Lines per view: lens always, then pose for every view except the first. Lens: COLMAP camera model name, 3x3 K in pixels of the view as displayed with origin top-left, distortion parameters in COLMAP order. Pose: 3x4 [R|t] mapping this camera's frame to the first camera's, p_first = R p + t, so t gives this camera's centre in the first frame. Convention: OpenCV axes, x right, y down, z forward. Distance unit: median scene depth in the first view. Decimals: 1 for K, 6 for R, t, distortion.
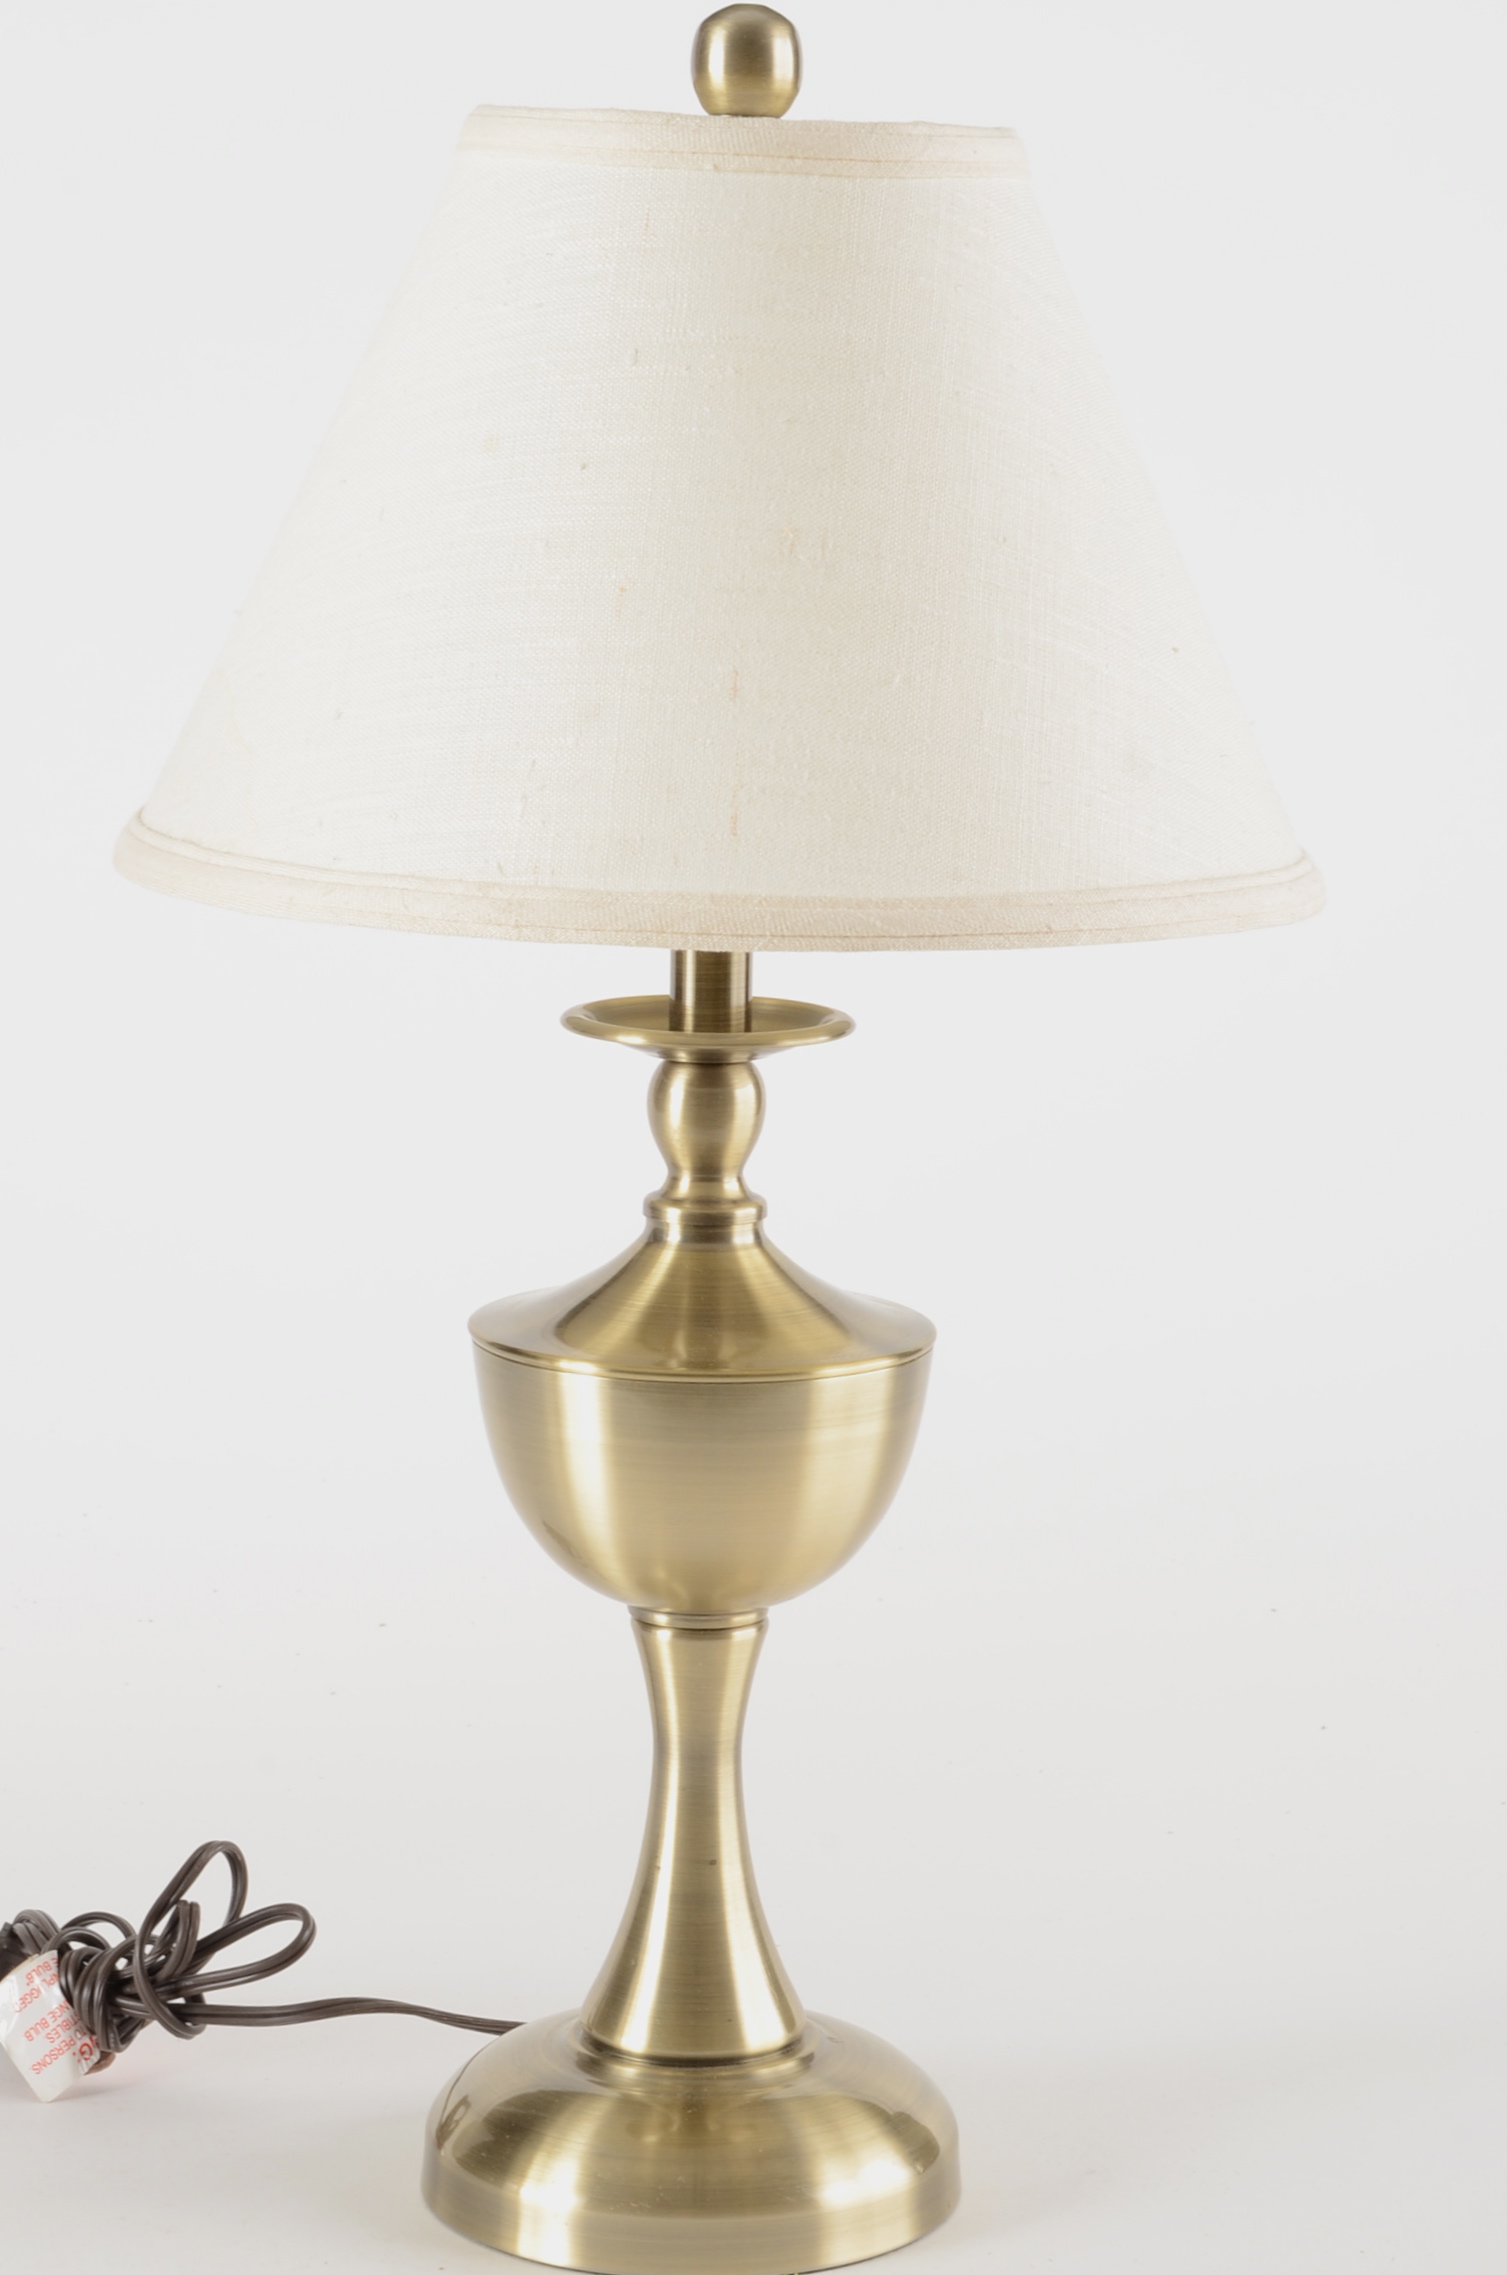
lens RADIAL K [[7691.5, 0, 758.5], [0, 7691.5, 1137.0], [0, 0, 1]] dist [0.830797, 0.000000]
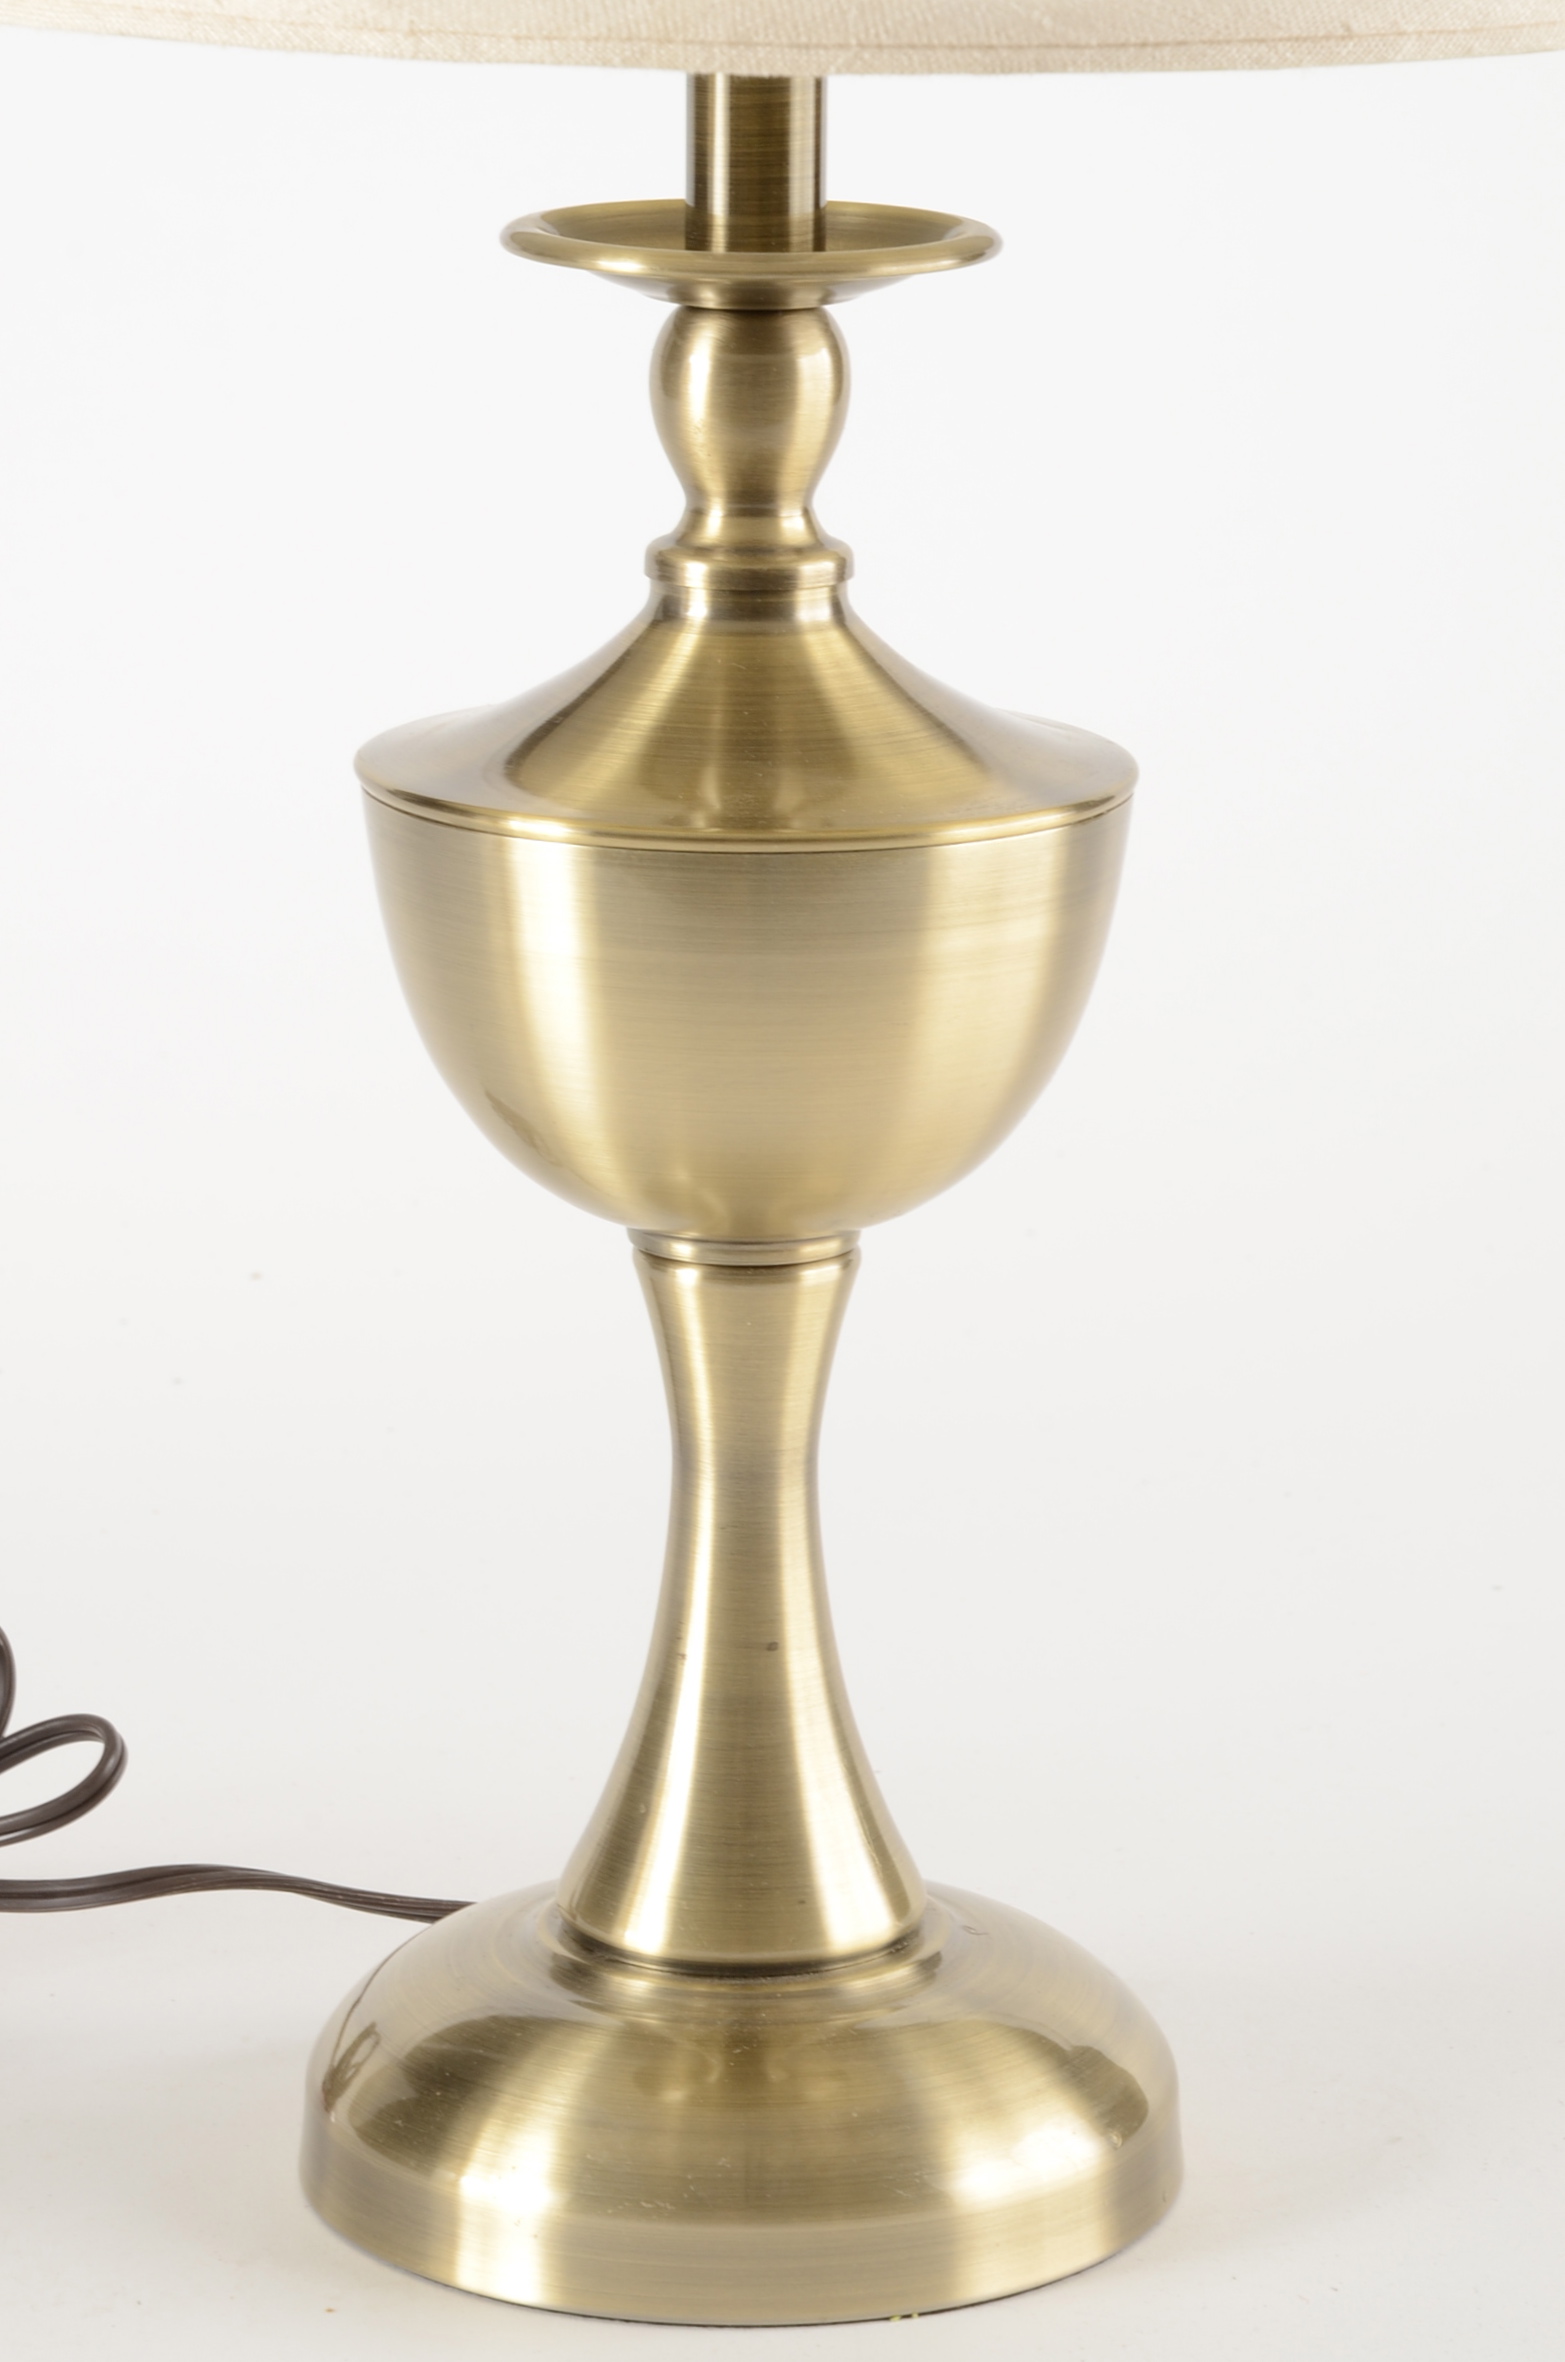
lens RADIAL K [[5990.5, 0, 781.5], [0, 5990.5, 1181.9], [0, 0, 1]] dist [0.436488, 0.000000]
pose [[0.999943, -0.007808, -0.007340, -0.001402], [0.008061, 0.999351, 0.035106, 0.040770], [0.007061, -0.035163, 0.999357, 0.531498]]
